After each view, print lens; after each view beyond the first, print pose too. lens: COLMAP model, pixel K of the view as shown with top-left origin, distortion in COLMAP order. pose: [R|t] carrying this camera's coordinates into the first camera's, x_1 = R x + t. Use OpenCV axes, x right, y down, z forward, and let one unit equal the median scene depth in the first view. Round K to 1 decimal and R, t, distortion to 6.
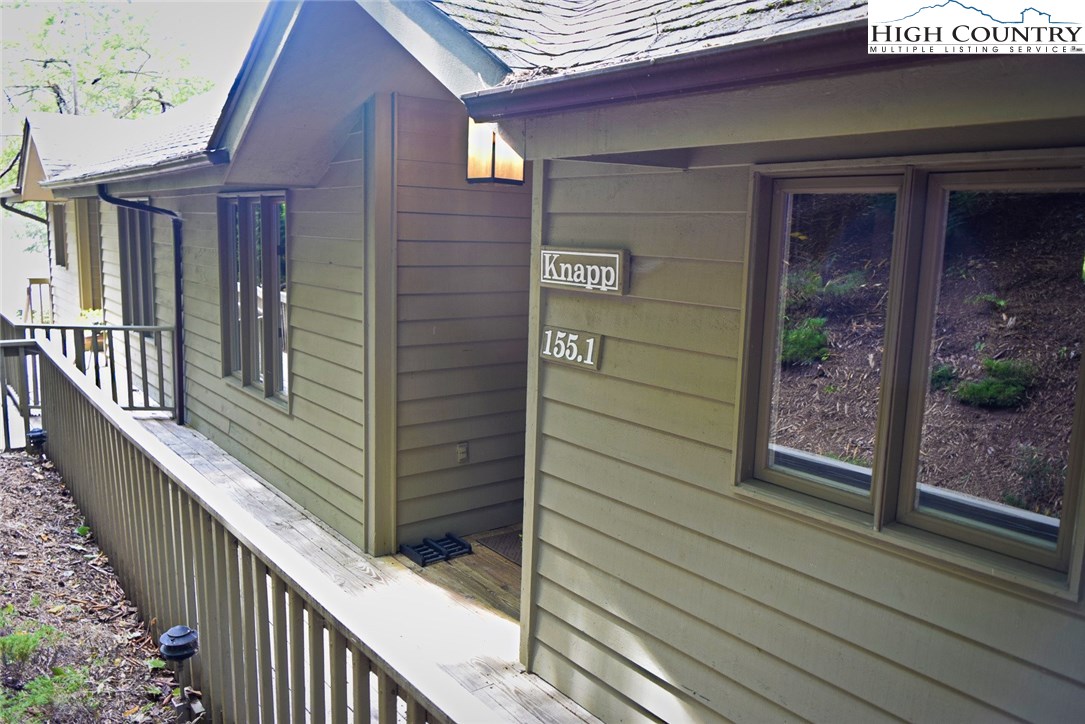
lens RADIAL K [[859.0, 0, 542.3], [0, 859.0, 365.2], [0, 0, 1]] dist [-0.007886, -0.001195]
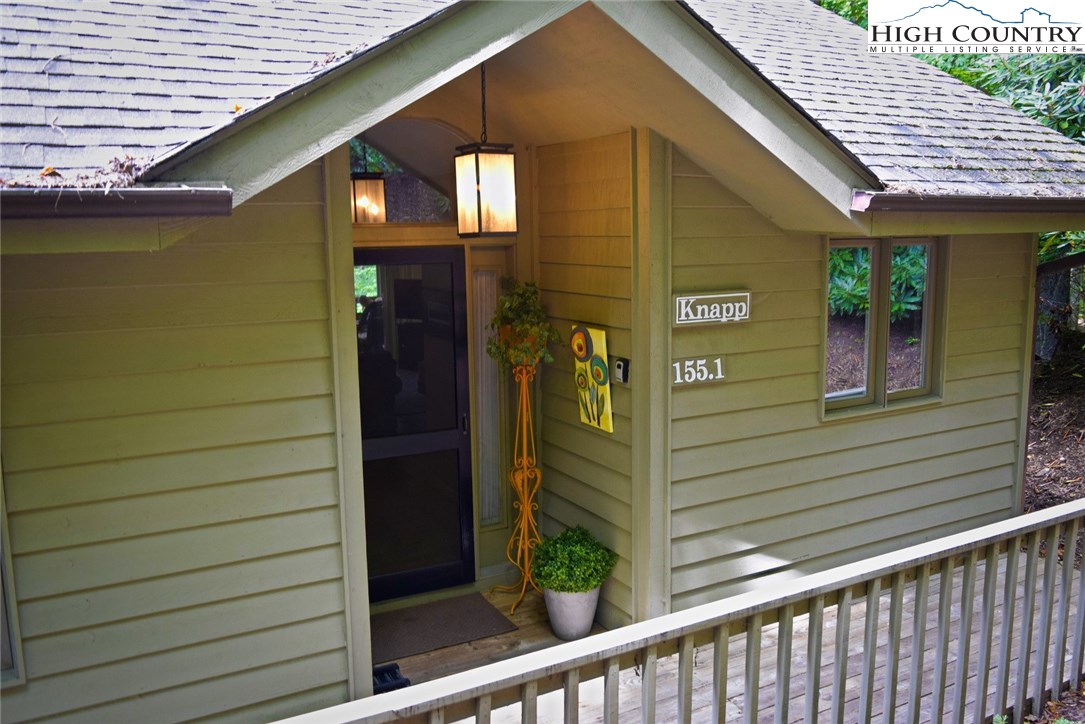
lens RADIAL K [[859.0, 0, 541.5], [0, 859.0, 365.2], [0, 0, 1]] dist [-0.007886, -0.001195]
pose [[0.152818, -0.171613, 0.973240, -1.258155], [0.179498, 0.973246, 0.143429, -0.256932], [-0.971816, 0.152776, 0.179534, 1.019939]]
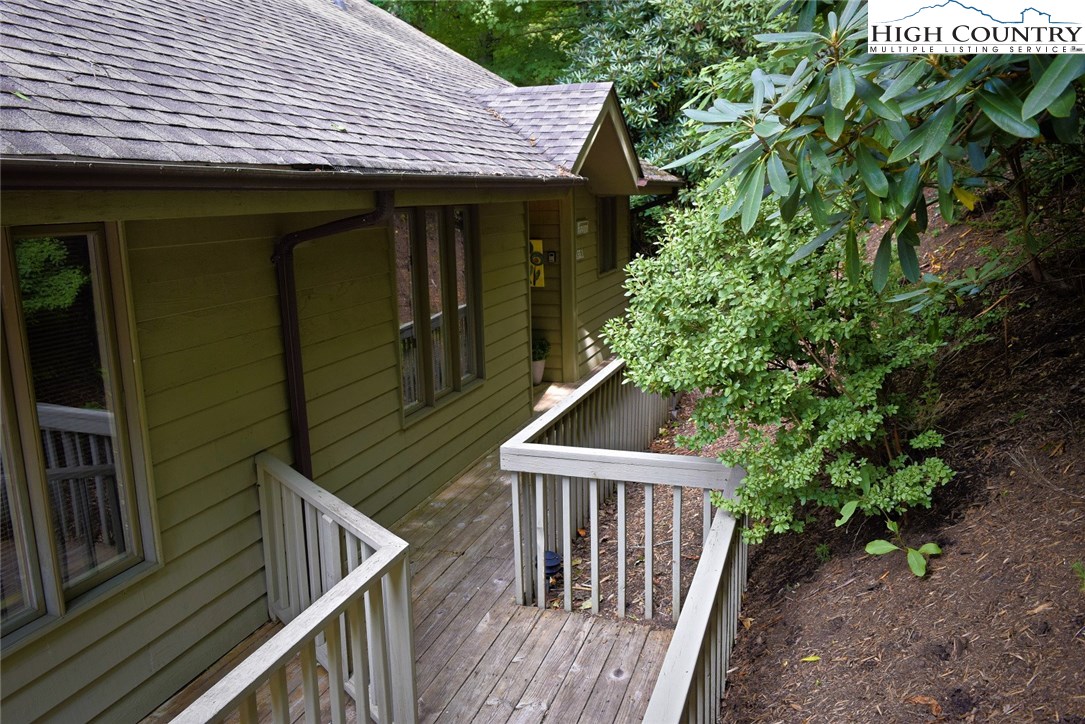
lens RADIAL K [[859.0, 0, 543.0], [0, 859.0, 361.5], [0, 0, 1]] dist [-0.007886, -0.001195]
pose [[-0.576648, -0.155045, 0.802146, -2.375675], [0.150521, 0.944859, 0.290836, -0.564389], [-0.803007, 0.288450, -0.521513, 2.823355]]
